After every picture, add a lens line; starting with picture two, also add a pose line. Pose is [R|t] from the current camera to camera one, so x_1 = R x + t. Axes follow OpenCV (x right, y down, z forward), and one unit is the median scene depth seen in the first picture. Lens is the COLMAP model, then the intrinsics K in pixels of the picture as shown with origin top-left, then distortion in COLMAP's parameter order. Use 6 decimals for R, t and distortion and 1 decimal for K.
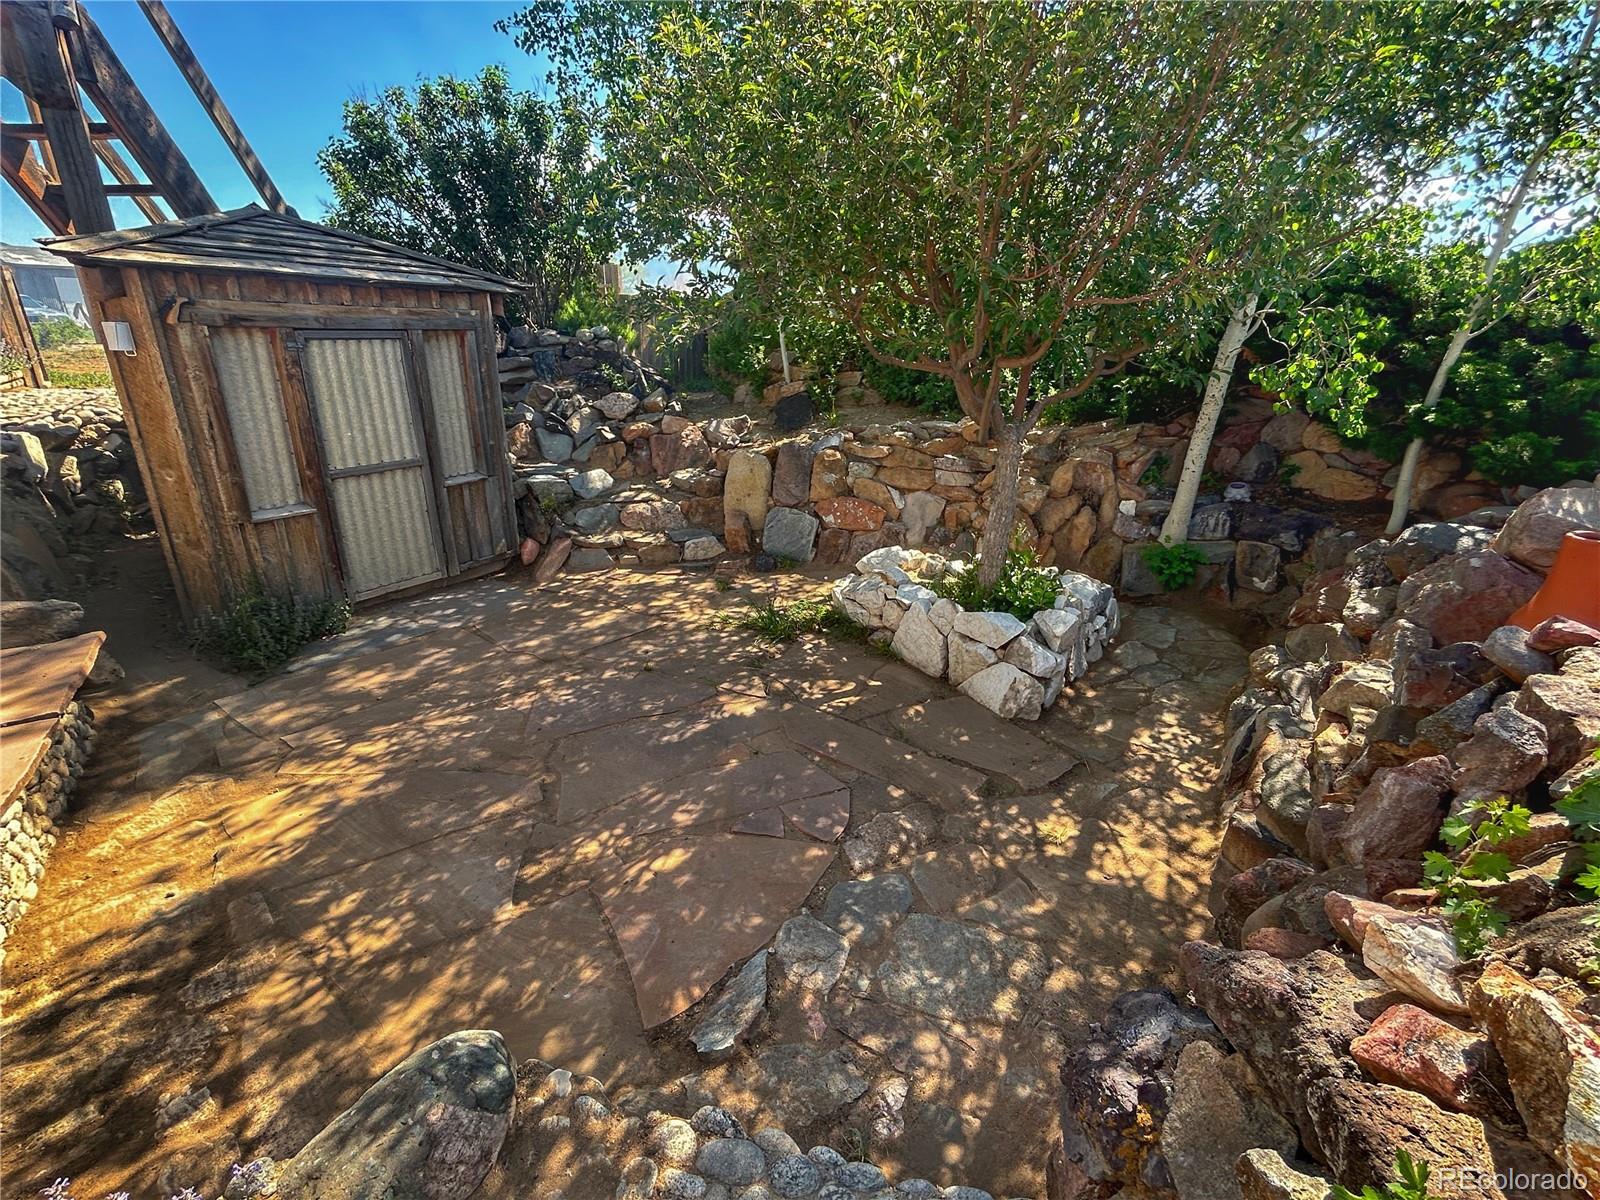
lens RADIAL K [[740.7, 0, 791.0], [0, 740.7, 602.0], [0, 0, 1]] dist [0.004193, 0.000419]
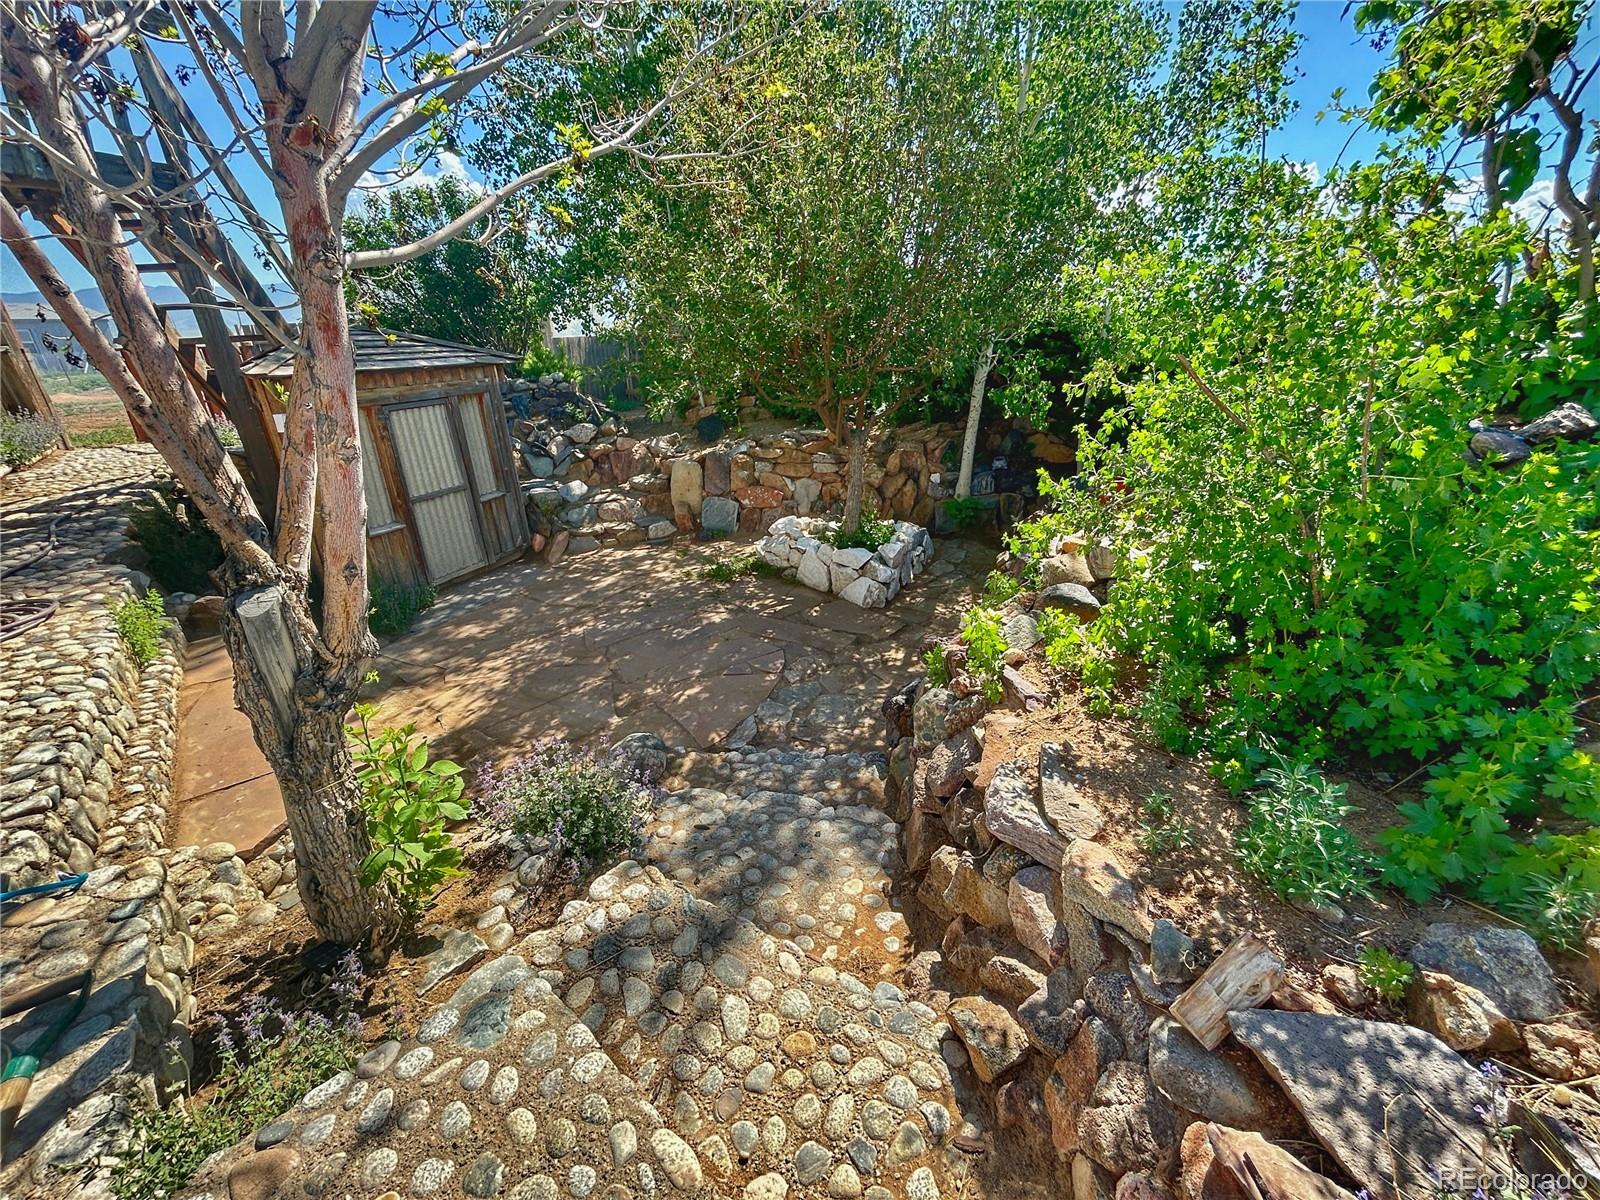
lens RADIAL K [[643.8, 0, 807.8], [0, 643.8, 603.6], [0, 0, 1]] dist [-0.001641, 0.001462]
pose [[0.981637, -0.110960, 0.155170, -0.054403], [0.103654, 0.993123, 0.054430, 0.035871], [-0.160142, -0.037347, 0.986387, -0.326195]]
